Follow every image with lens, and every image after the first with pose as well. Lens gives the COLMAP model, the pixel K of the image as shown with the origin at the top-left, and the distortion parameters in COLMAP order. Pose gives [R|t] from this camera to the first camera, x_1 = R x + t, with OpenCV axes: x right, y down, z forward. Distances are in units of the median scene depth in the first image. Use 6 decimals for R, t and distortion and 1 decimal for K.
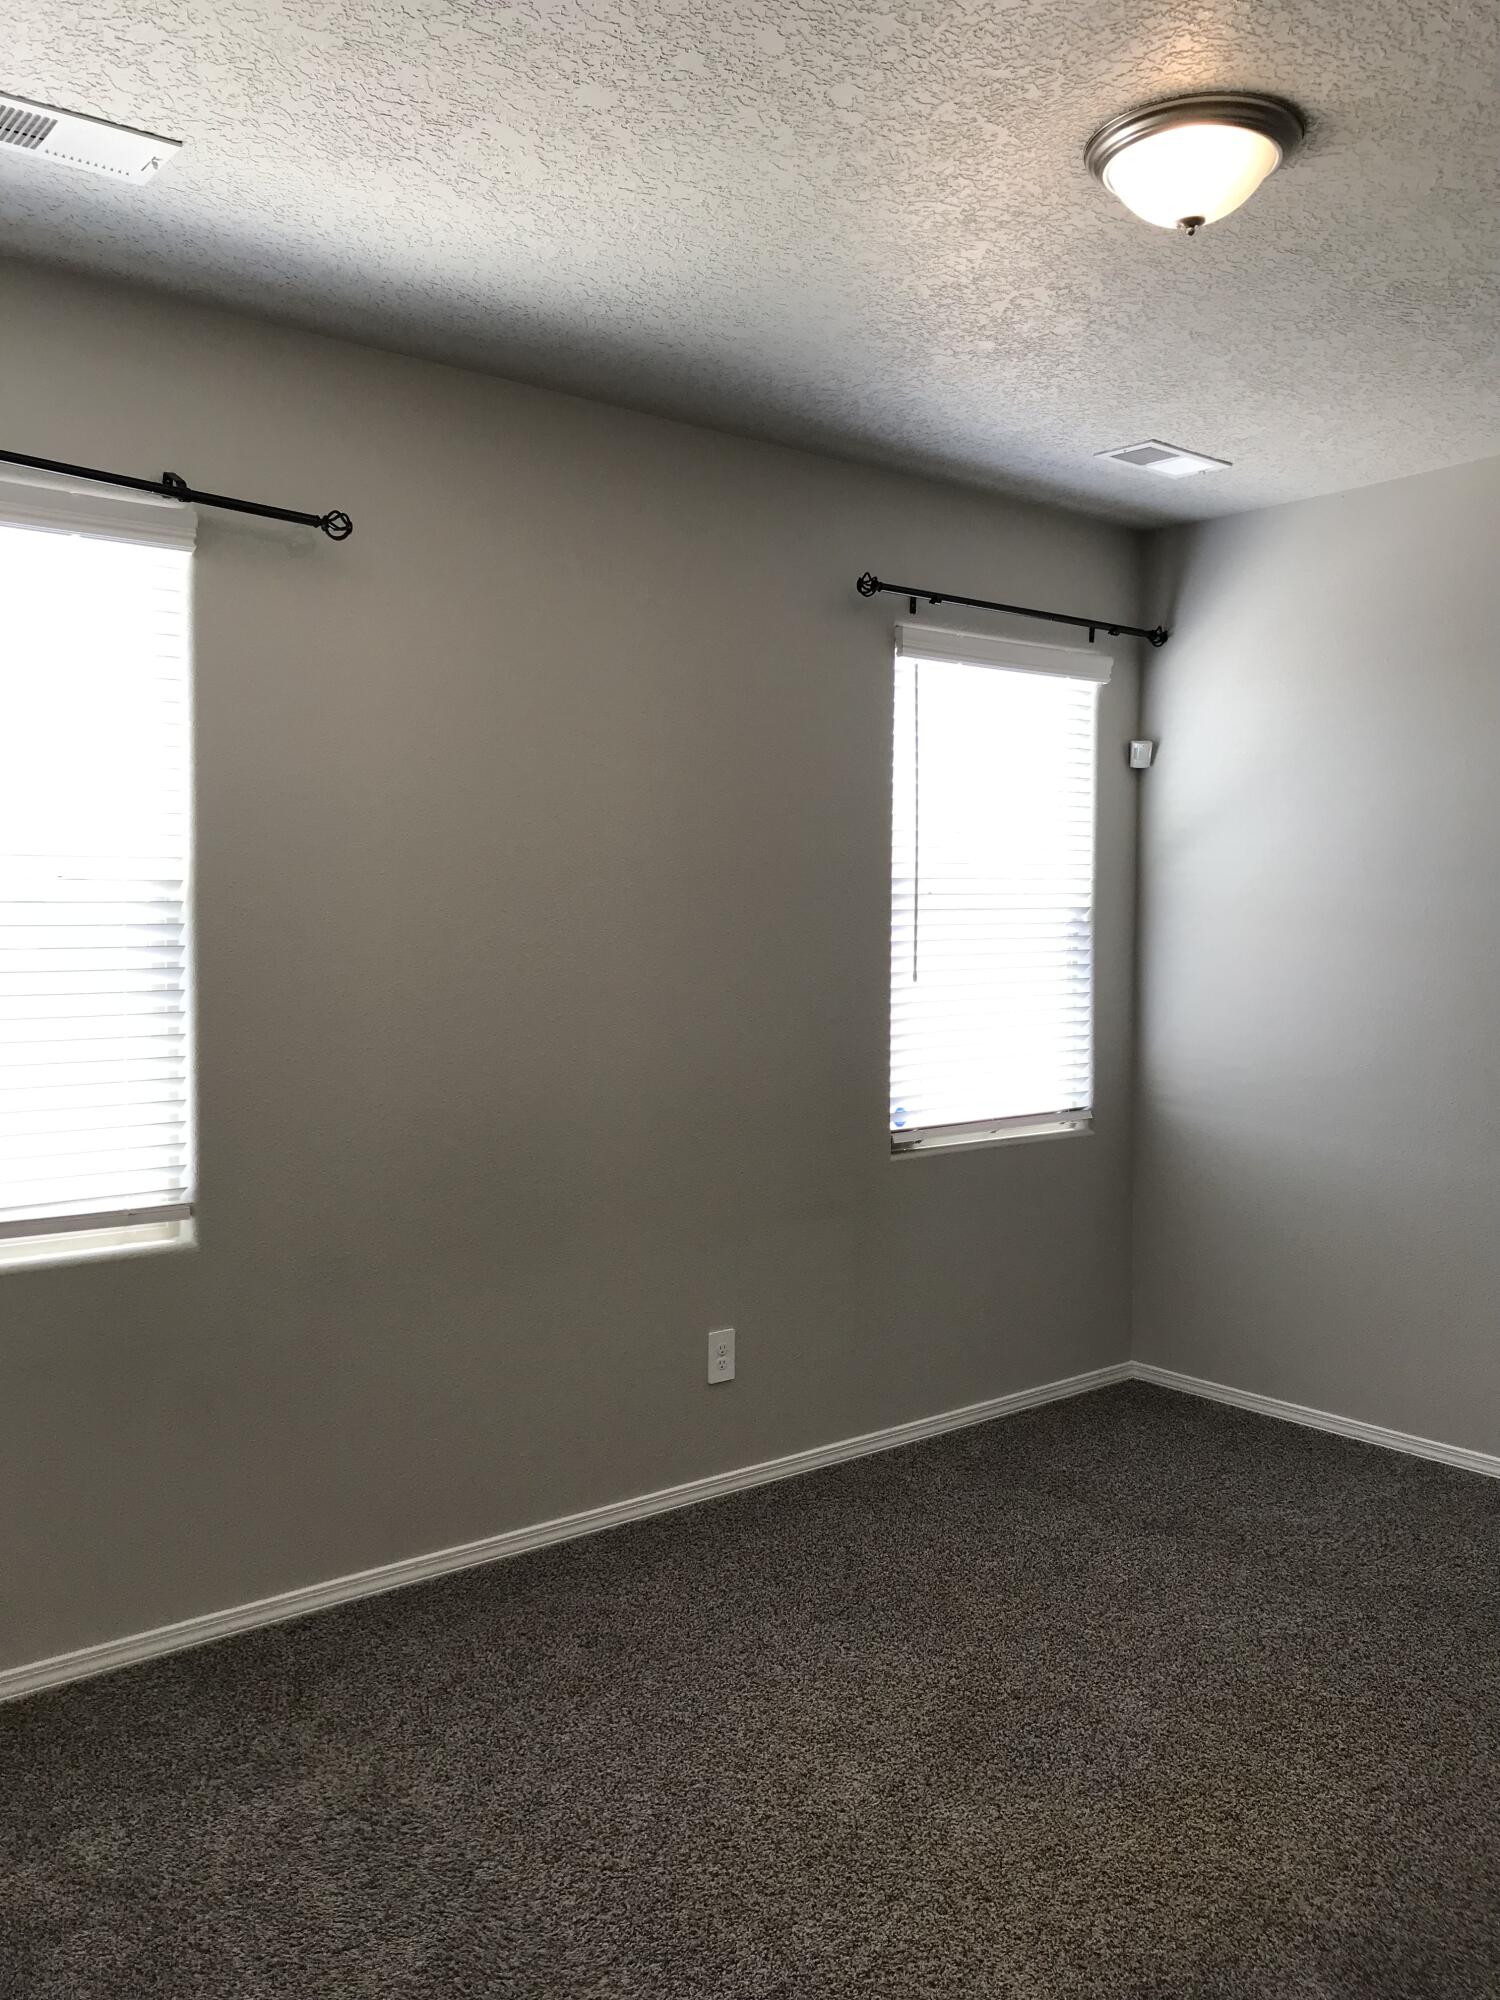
lens RADIAL K [[1662.9, 0, 751.3], [0, 1662.9, 1001.0], [0, 0, 1]] dist [0.031265, -0.029582]
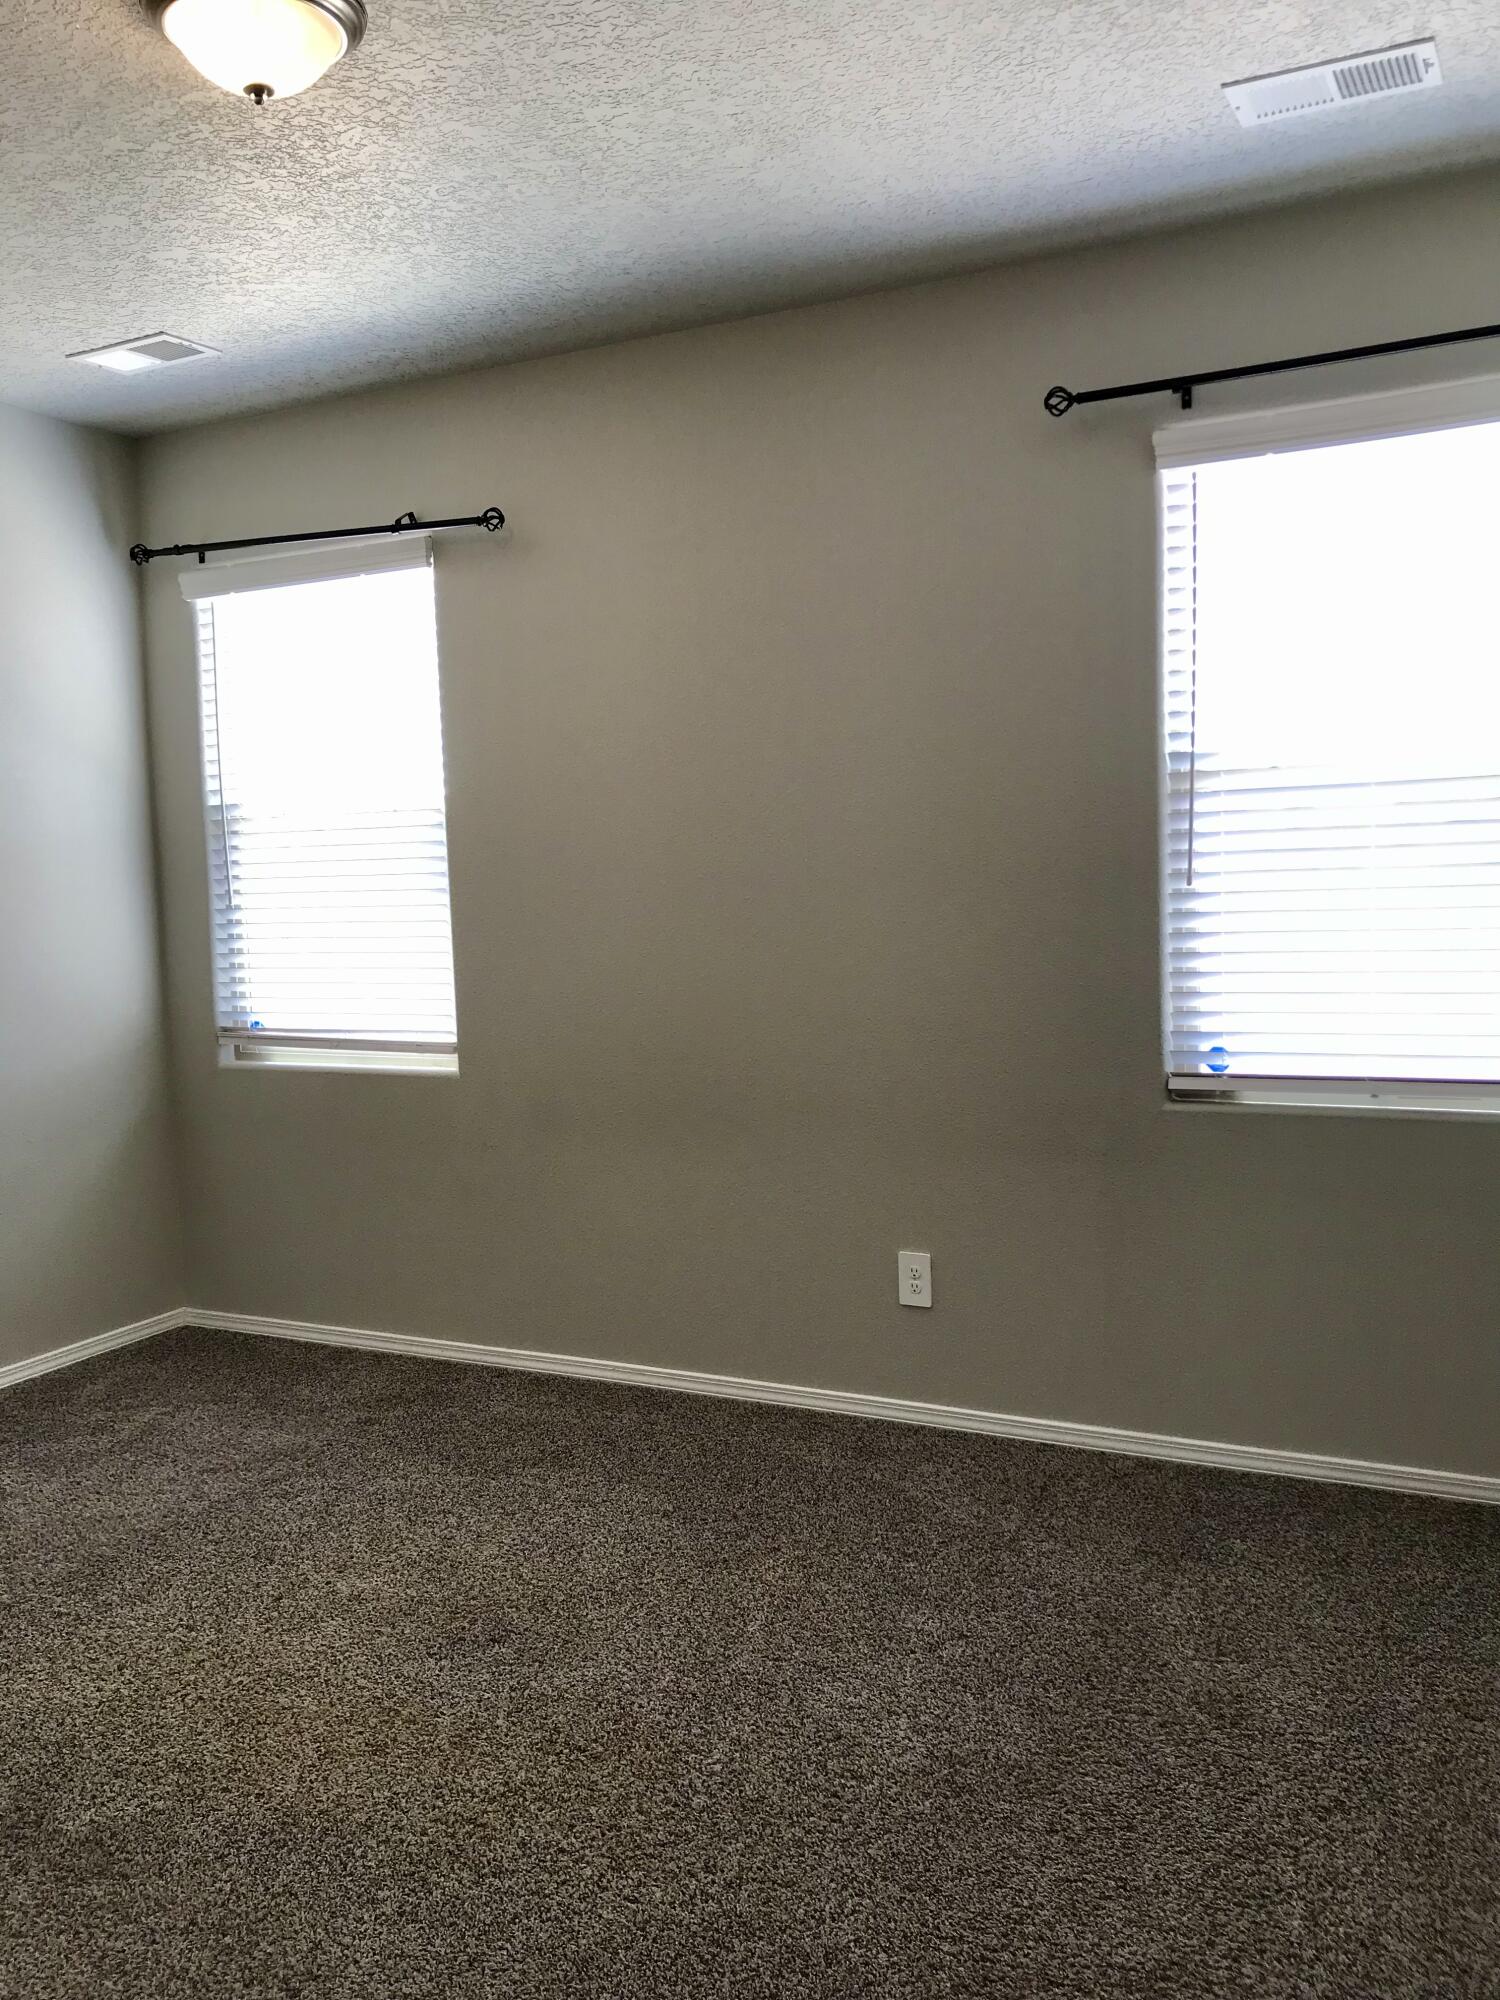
lens RADIAL K [[1662.9, 0, 753.3], [0, 1662.9, 1000.8], [0, 0, 1]] dist [0.031265, -0.029582]
pose [[0.391192, 0.065218, -0.917995, 0.837080], [-0.015731, 0.997814, 0.064185, -0.004819], [0.920175, -0.010668, 0.391363, 0.566923]]
